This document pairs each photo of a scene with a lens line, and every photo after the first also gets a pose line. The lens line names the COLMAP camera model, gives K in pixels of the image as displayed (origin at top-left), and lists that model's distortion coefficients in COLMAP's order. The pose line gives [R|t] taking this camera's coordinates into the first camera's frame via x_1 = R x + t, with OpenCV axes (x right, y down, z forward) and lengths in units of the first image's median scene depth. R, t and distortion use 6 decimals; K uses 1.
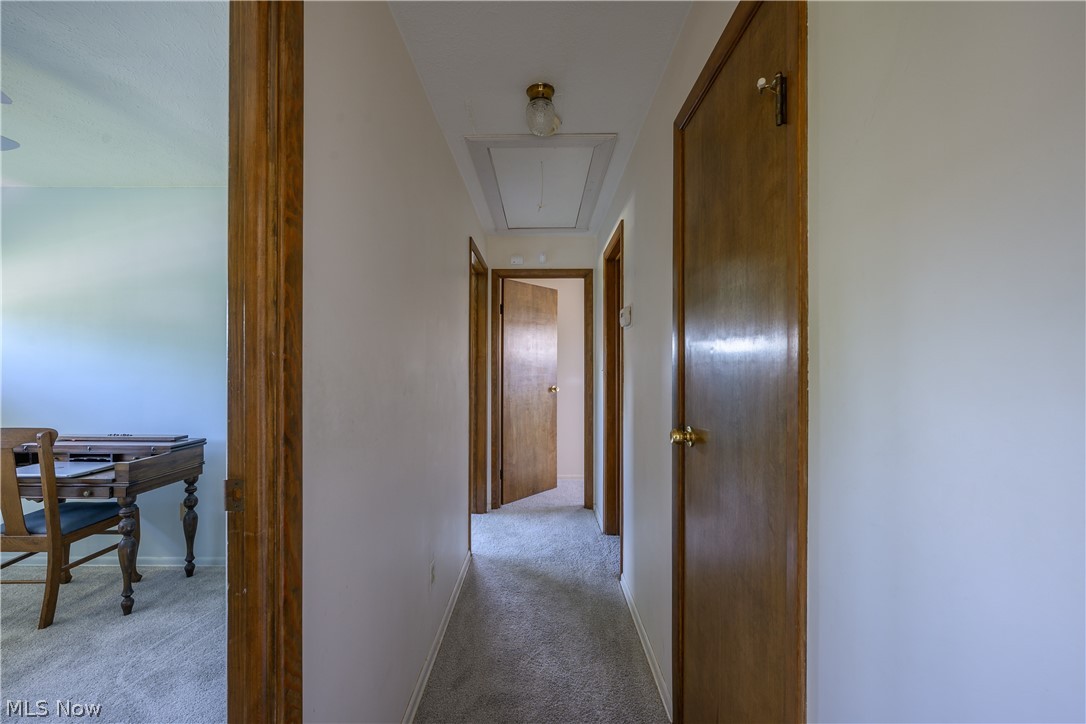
lens RADIAL K [[436.6, 0, 546.0], [0, 436.6, 365.2], [0, 0, 1]] dist [0.002970, -0.000685]
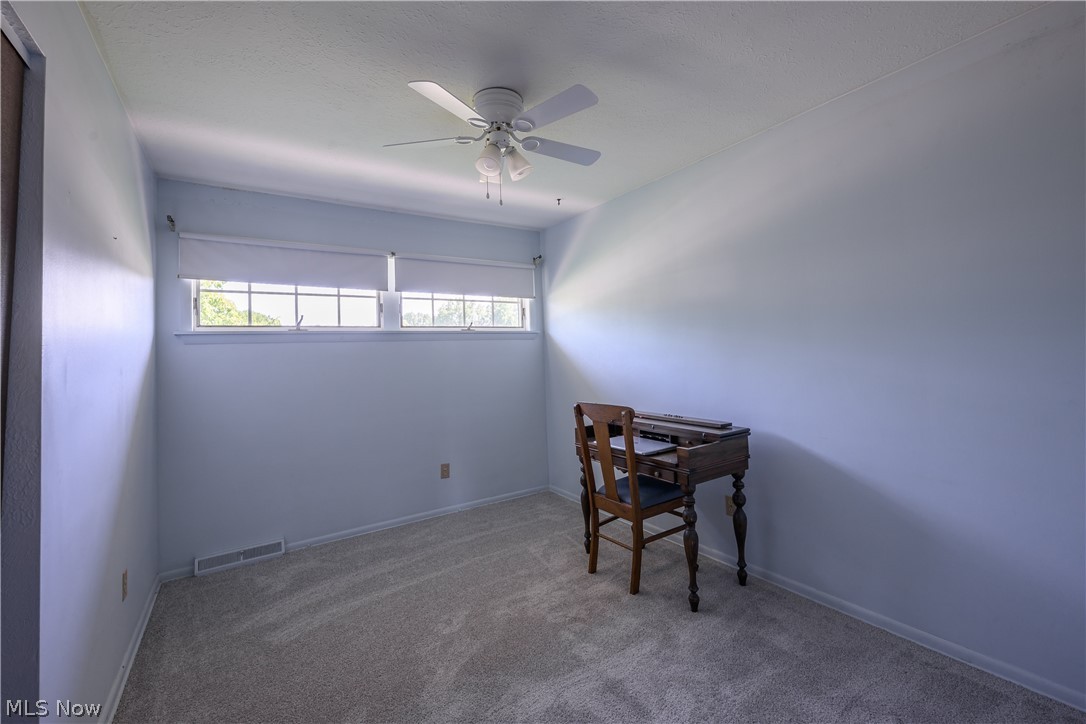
lens RADIAL K [[436.6, 0, 542.3], [0, 436.6, 359.9], [0, 0, 1]] dist [0.002970, -0.000685]
pose [[0.546034, -0.007869, -0.837726, -0.325555], [0.035444, 0.999278, 0.013716, 0.005635], [0.837013, -0.037182, 0.545918, 0.221738]]
